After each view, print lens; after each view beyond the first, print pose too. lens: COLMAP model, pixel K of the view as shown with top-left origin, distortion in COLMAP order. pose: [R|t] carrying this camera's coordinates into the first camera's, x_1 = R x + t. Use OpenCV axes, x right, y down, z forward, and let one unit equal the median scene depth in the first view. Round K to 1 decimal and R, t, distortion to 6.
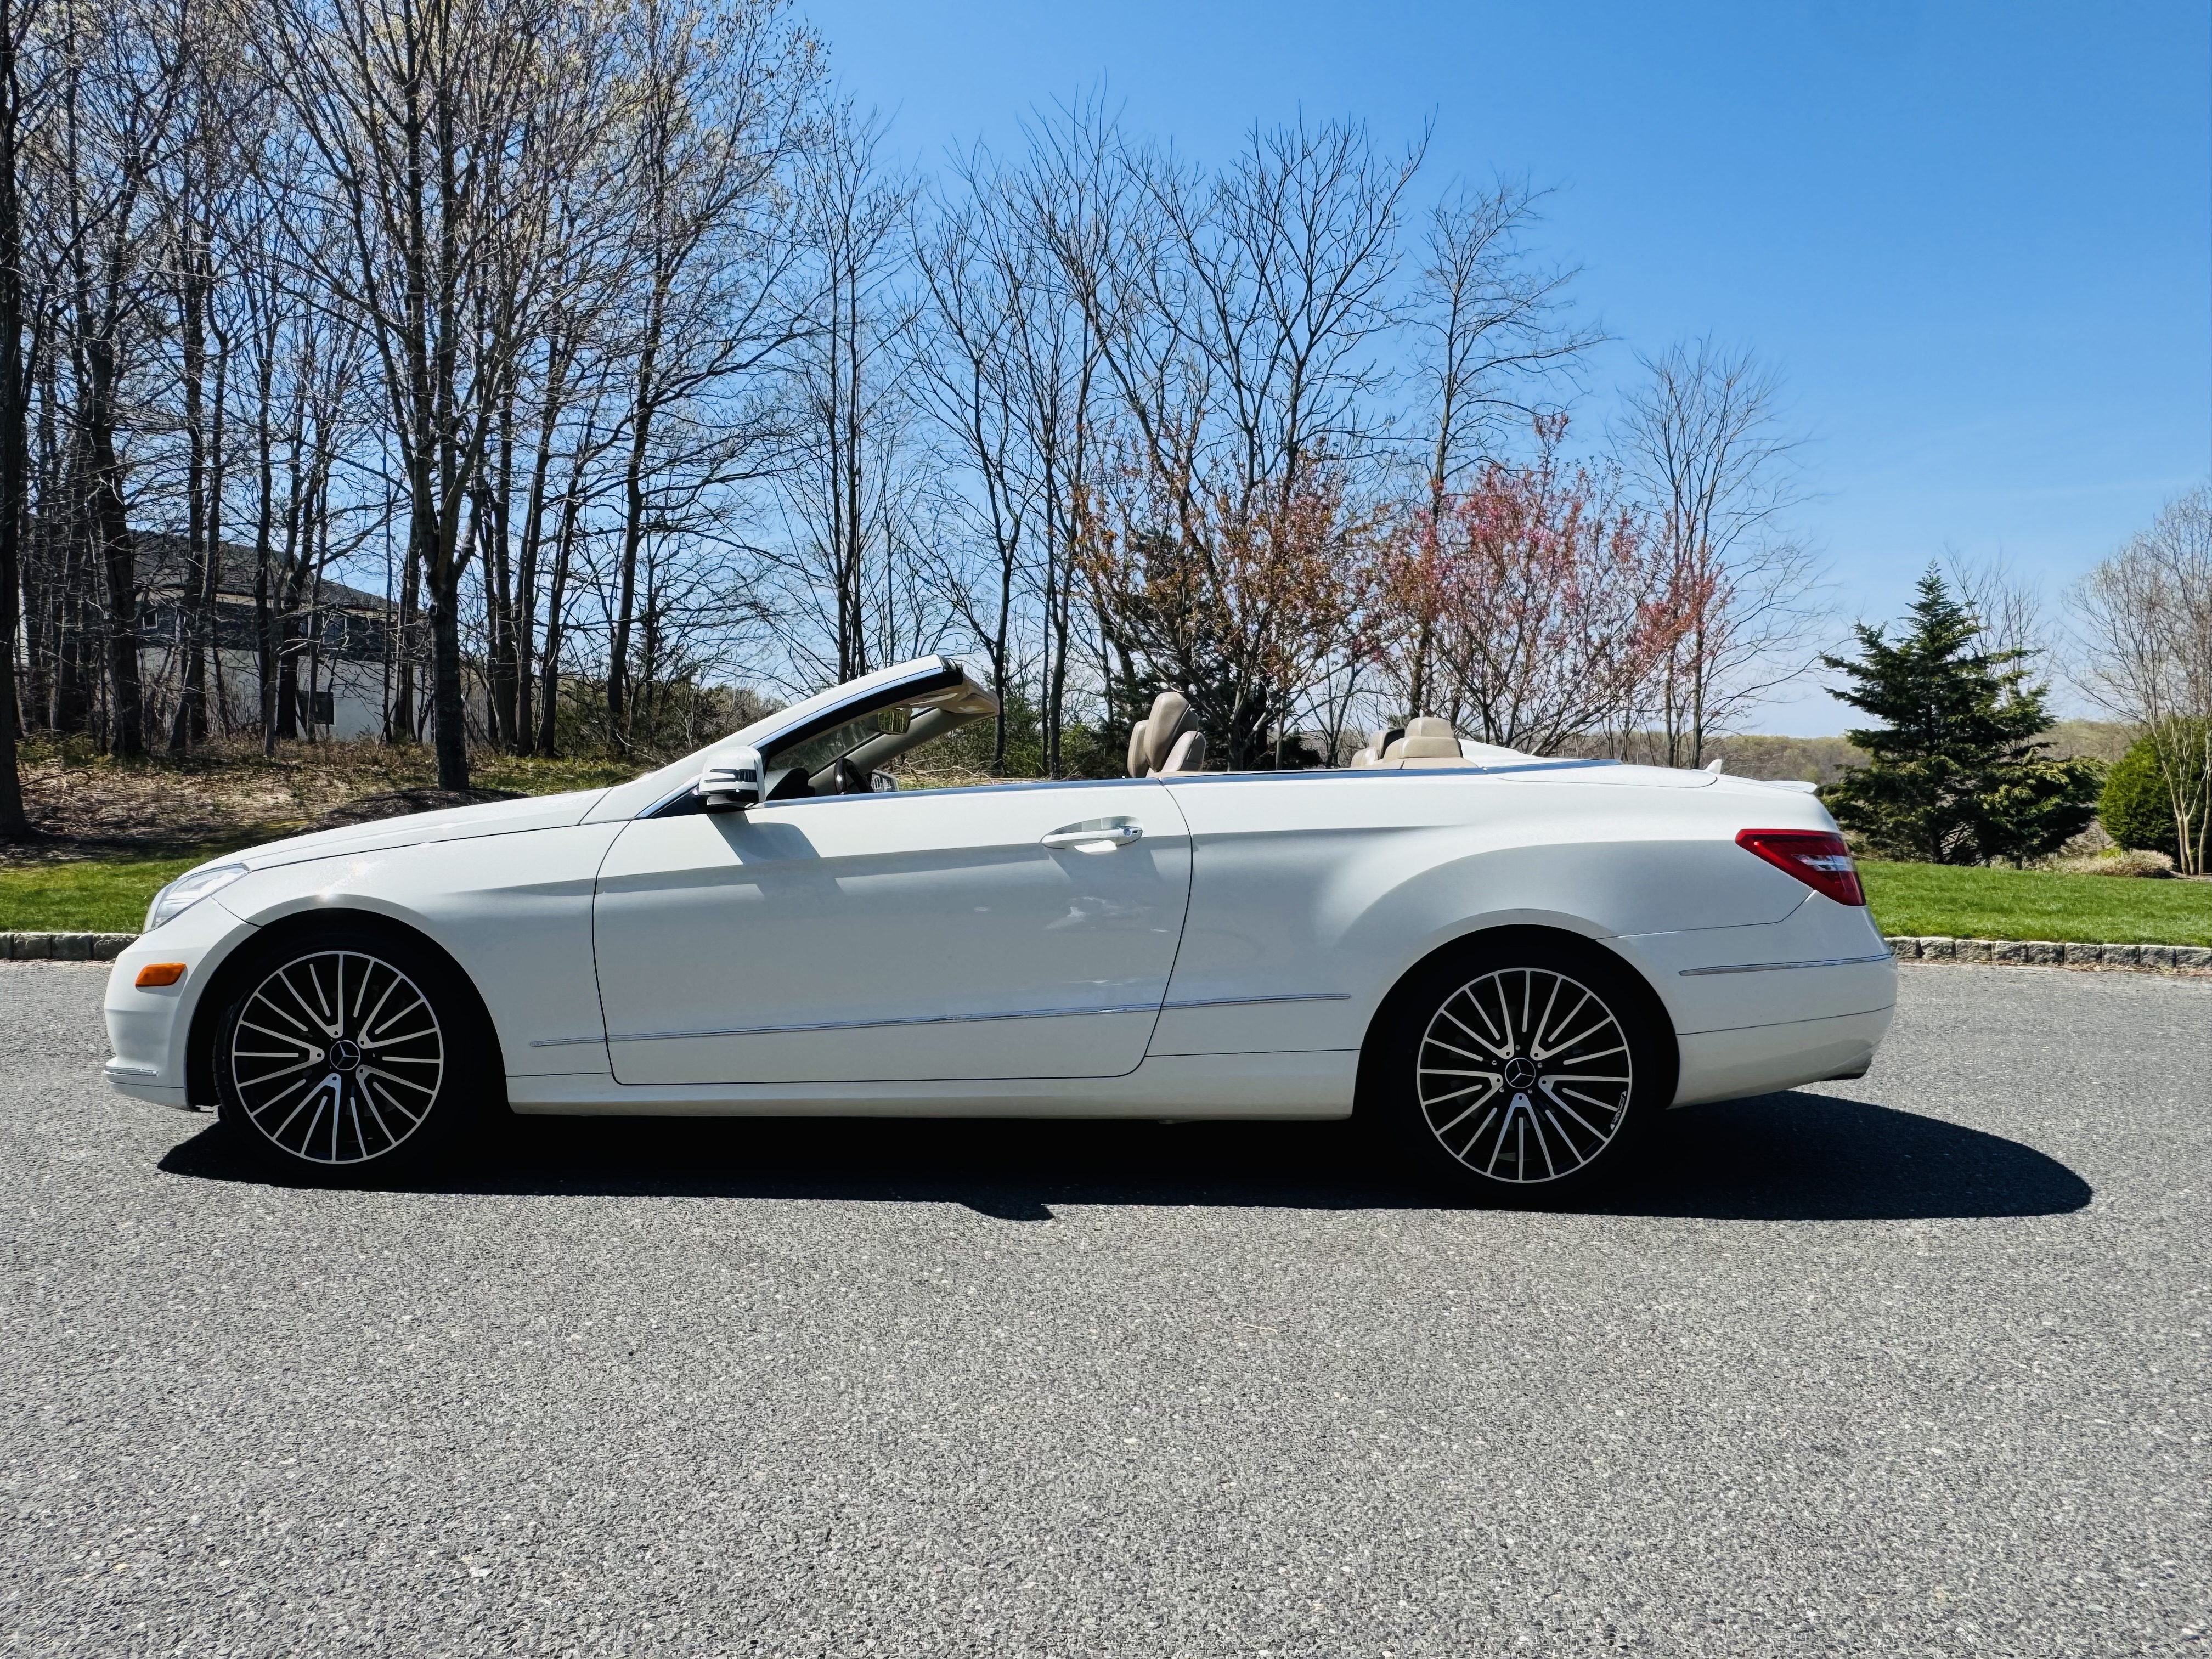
lens RADIAL K [[1388.3, 0, 1115.2], [0, 1388.3, 839.2], [0, 0, 1]] dist [-0.018734, 0.013716]
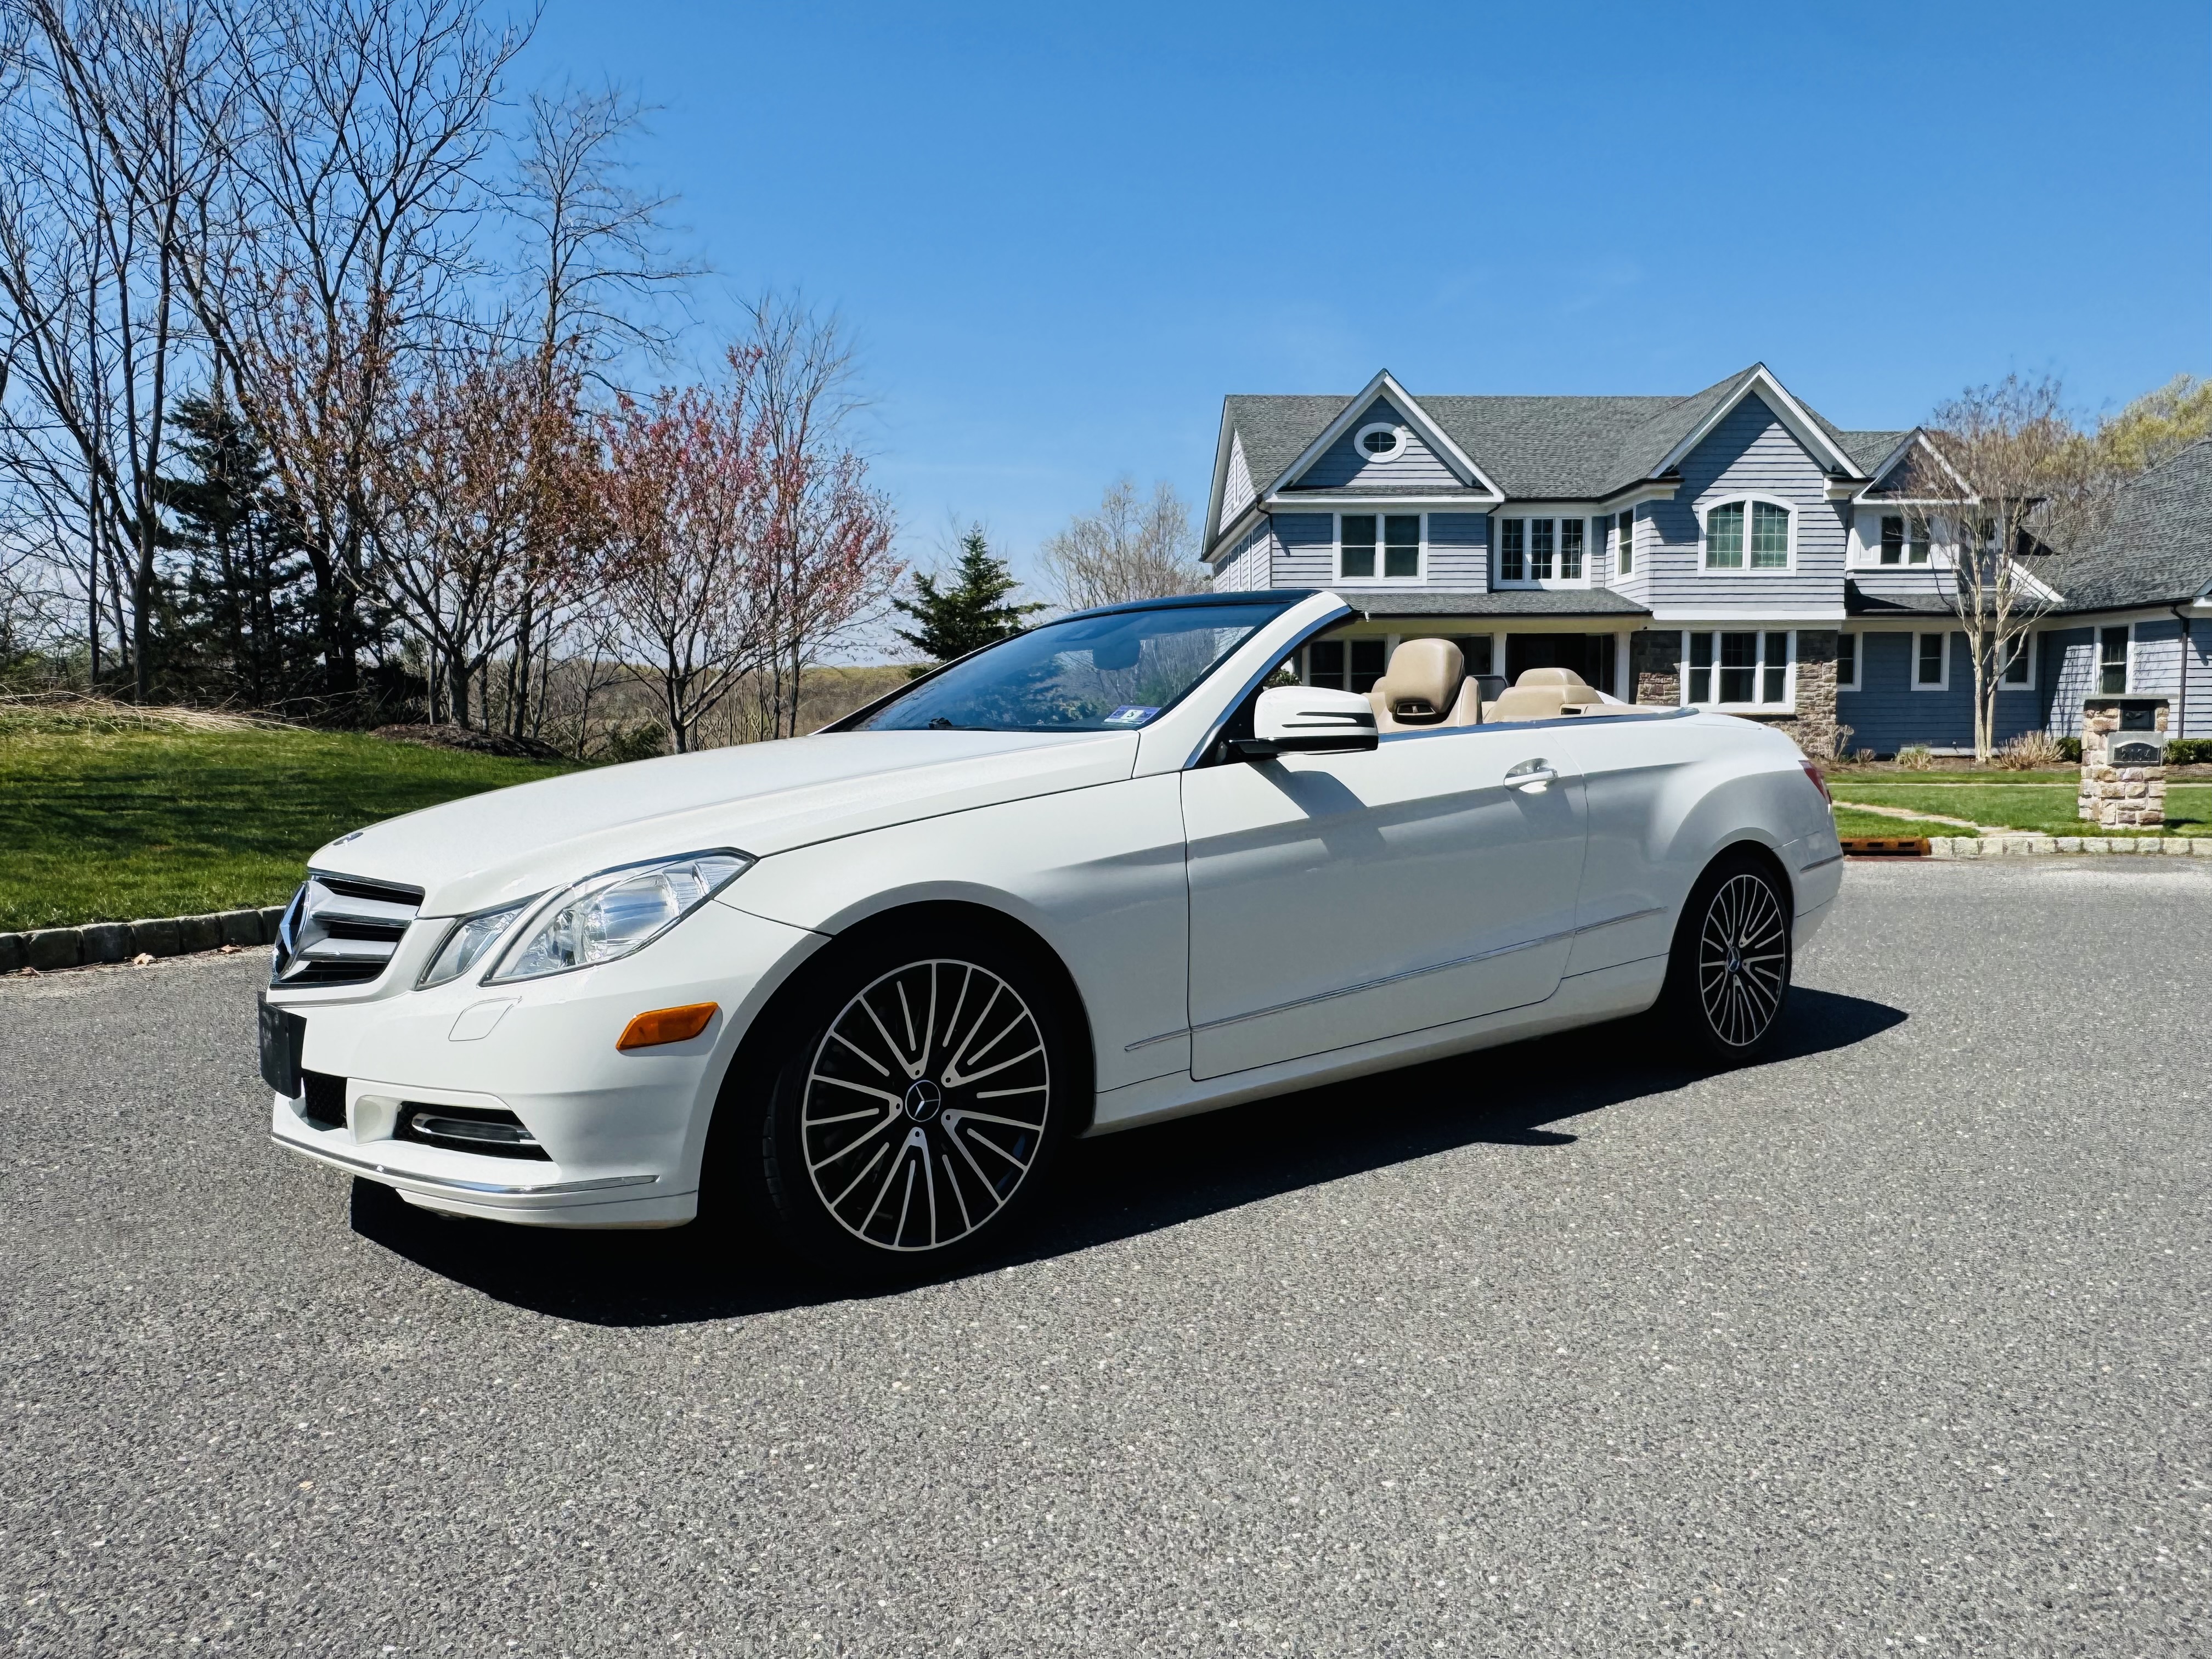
lens RADIAL K [[1388.3, 0, 1092.3], [0, 1388.3, 824.9], [0, 0, 1]] dist [-0.018734, 0.013716]
pose [[0.791036, -0.042656, 0.610281, -0.927463], [0.017986, 0.998757, 0.046496, -0.021765], [-0.611506, -0.025803, 0.790819, 0.369262]]
